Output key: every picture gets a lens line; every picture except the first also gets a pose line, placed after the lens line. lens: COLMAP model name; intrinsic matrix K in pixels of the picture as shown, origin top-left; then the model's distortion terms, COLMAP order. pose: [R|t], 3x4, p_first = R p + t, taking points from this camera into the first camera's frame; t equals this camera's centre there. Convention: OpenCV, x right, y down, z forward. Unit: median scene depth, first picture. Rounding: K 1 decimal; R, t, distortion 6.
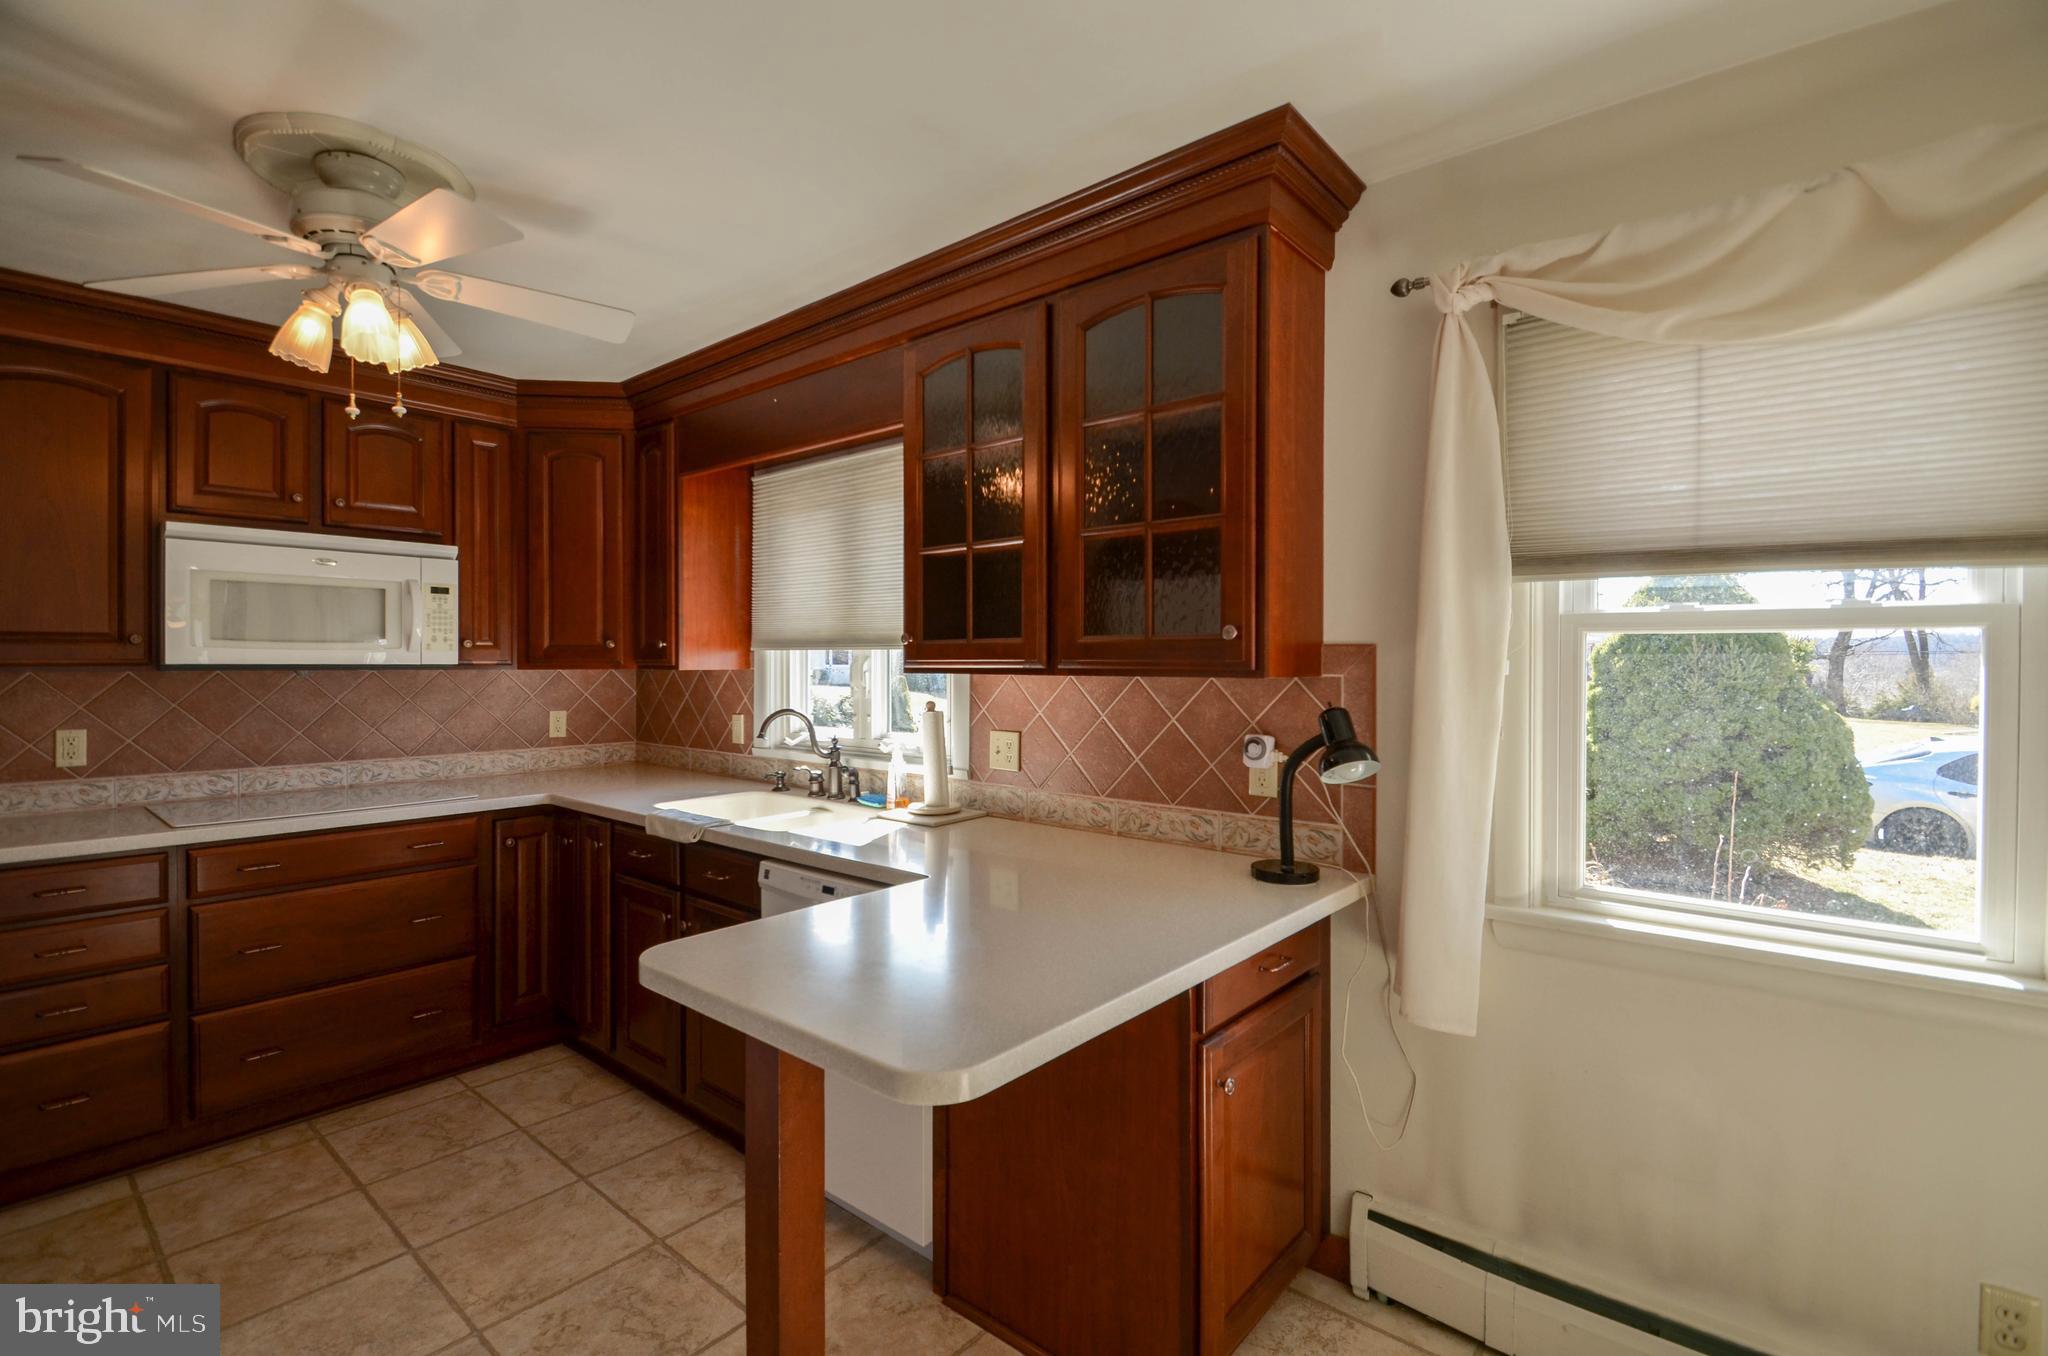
lens RADIAL K [[916.8, 0, 1026.4], [0, 916.8, 663.3], [0, 0, 1]] dist [0.008683, -0.010864]
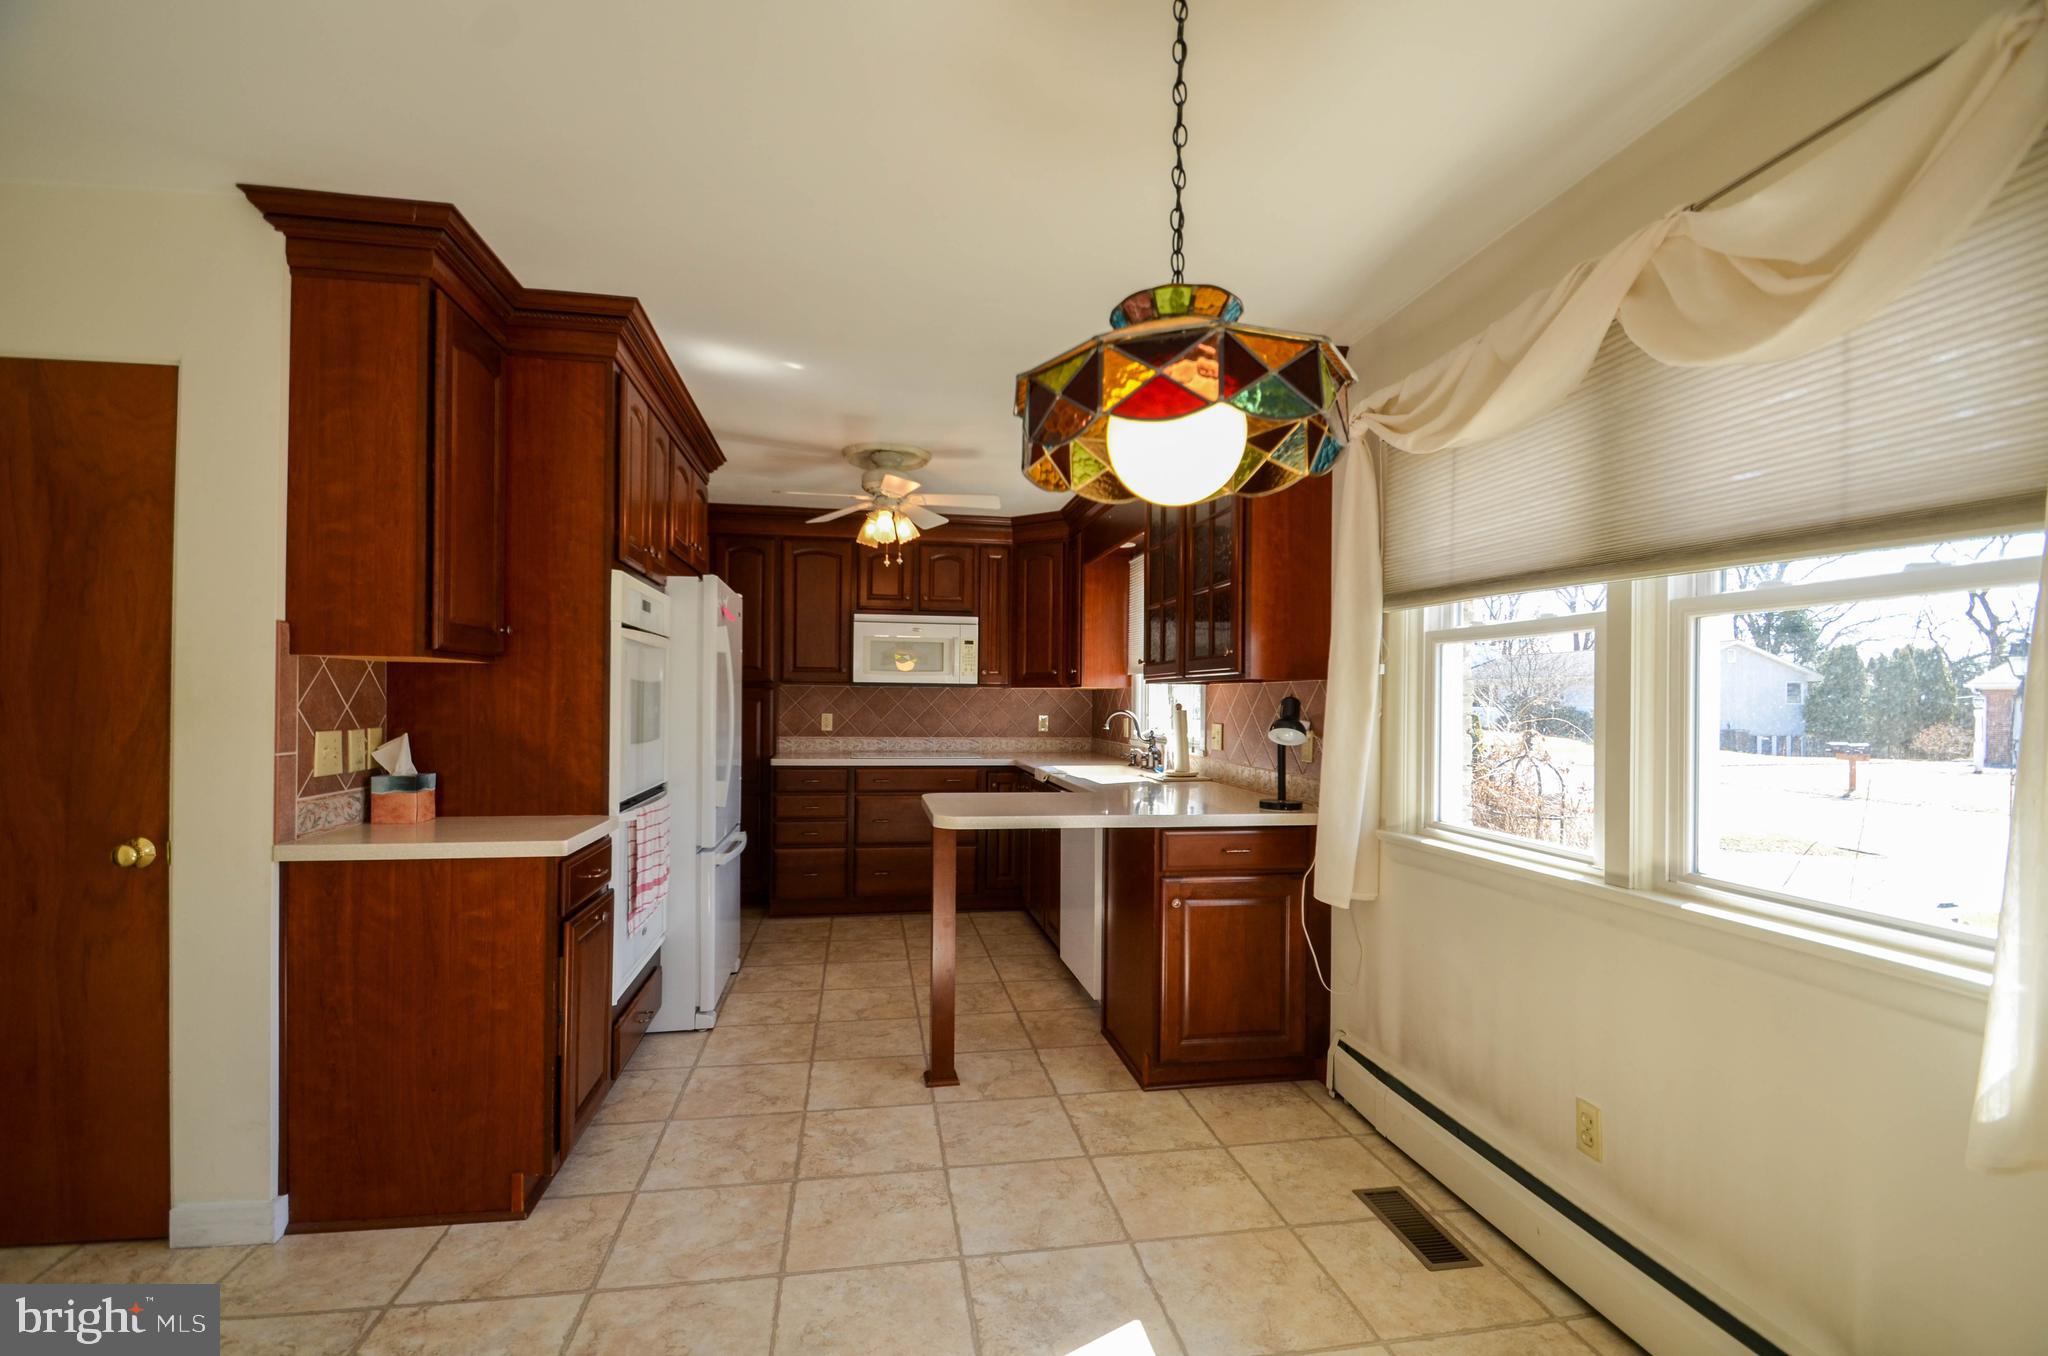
lens RADIAL K [[916.8, 0, 1022.0], [0, 916.8, 694.7], [0, 0, 1]] dist [0.008683, -0.010864]
pose [[0.764327, 0.003058, -0.644822, 0.756734], [-0.010740, 0.999910, -0.007988, 0.045664], [0.644740, 0.013031, 0.764291, -0.378778]]
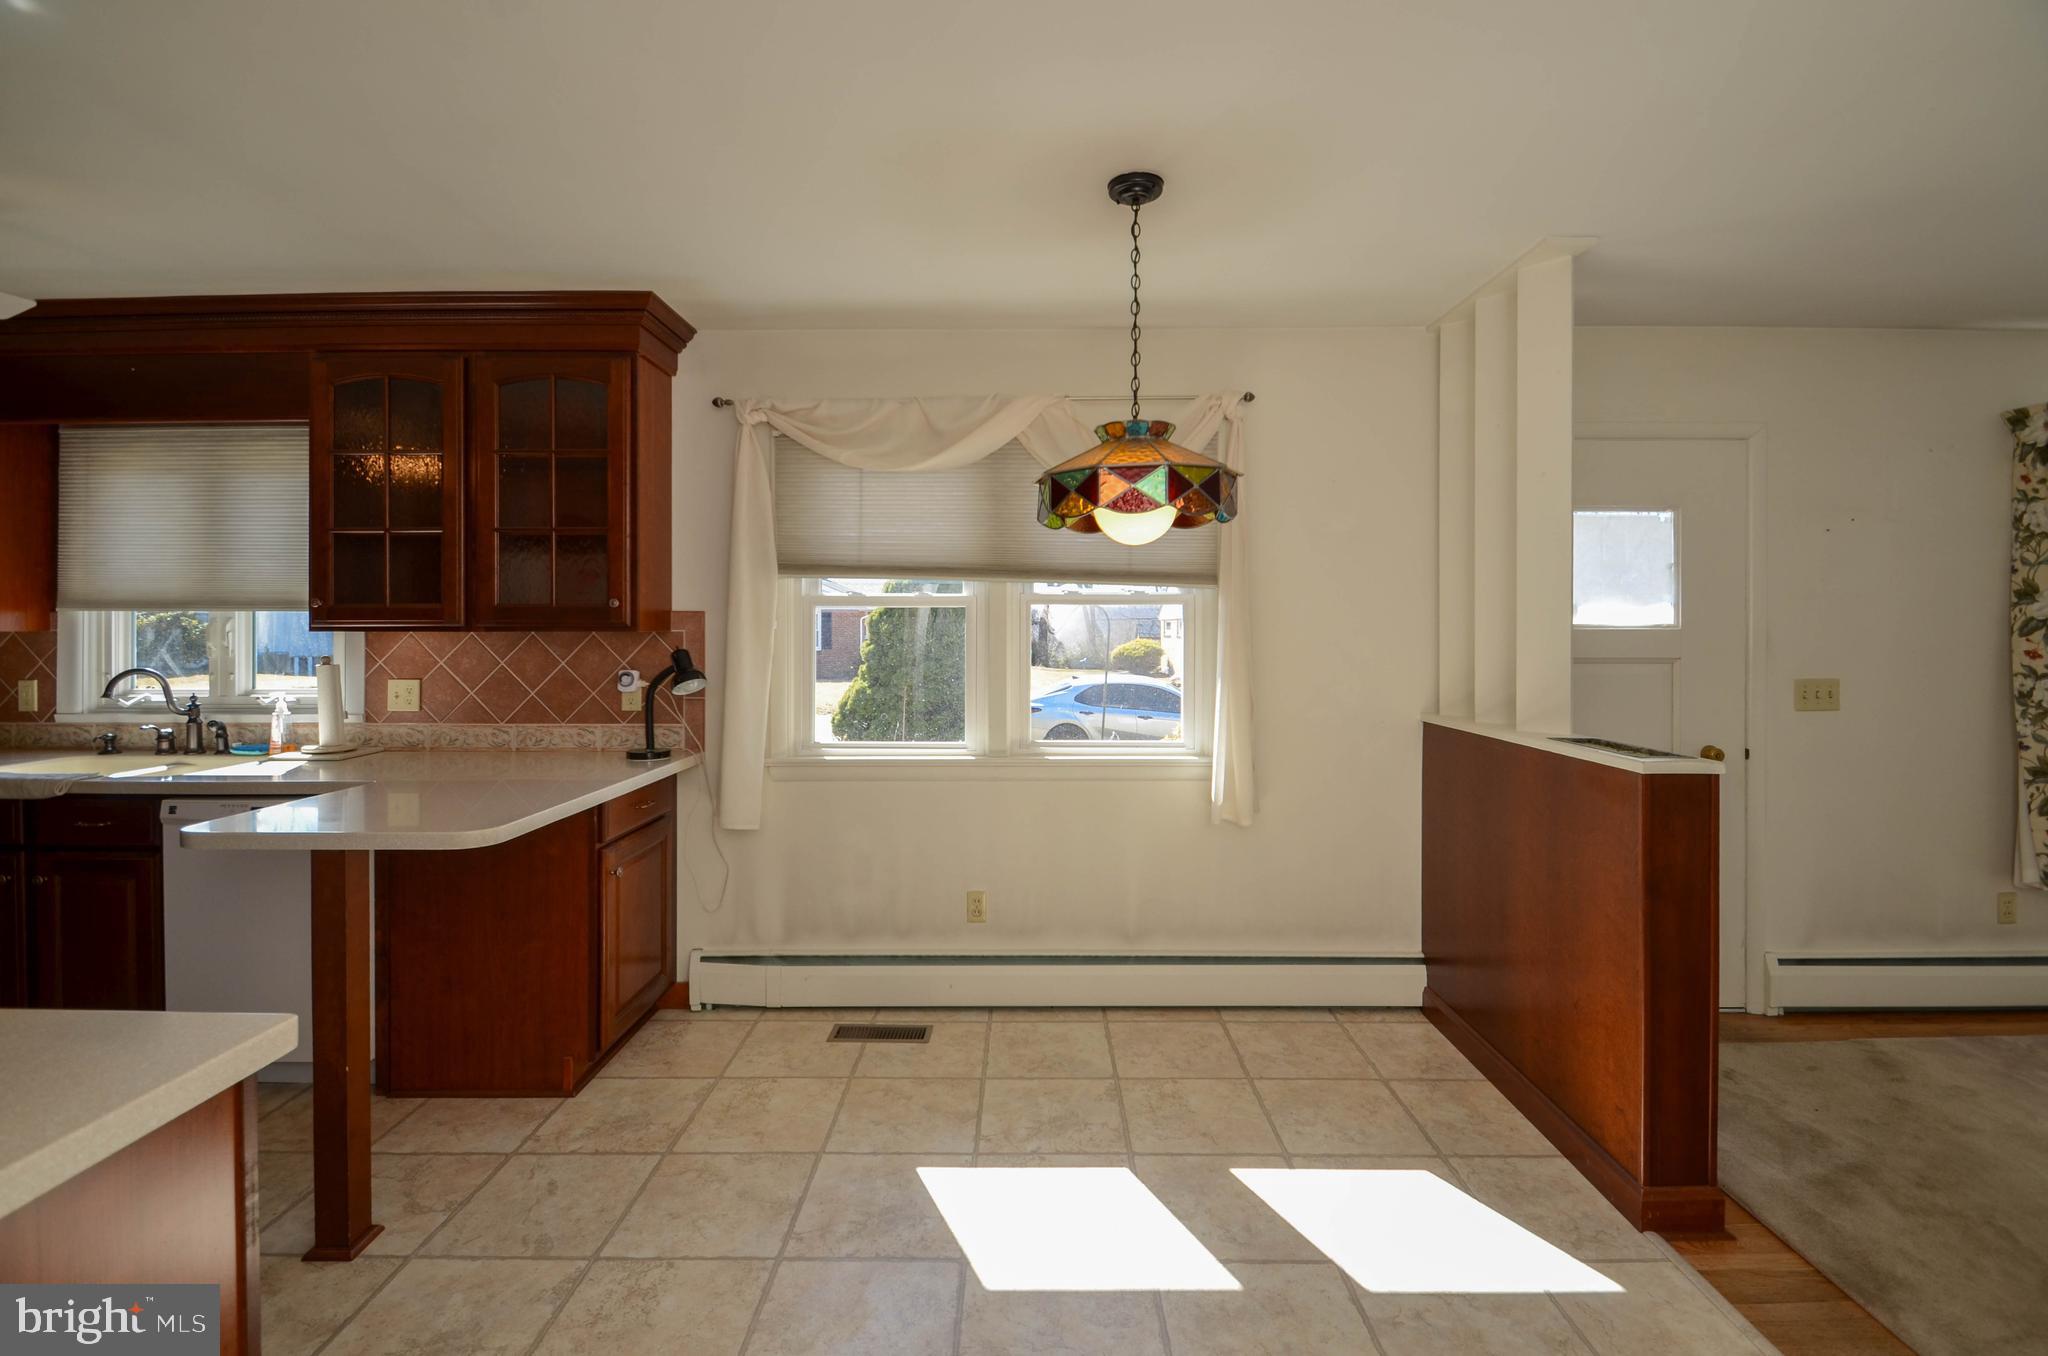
lens RADIAL K [[916.8, 0, 1021.3], [0, 916.8, 632.1], [0, 0, 1]] dist [0.008683, -0.010864]
pose [[0.766291, -0.003752, 0.642483, -0.195649], [0.001530, 0.999991, 0.004015, 0.007685], [-0.642492, -0.002094, 0.766290, -0.509324]]
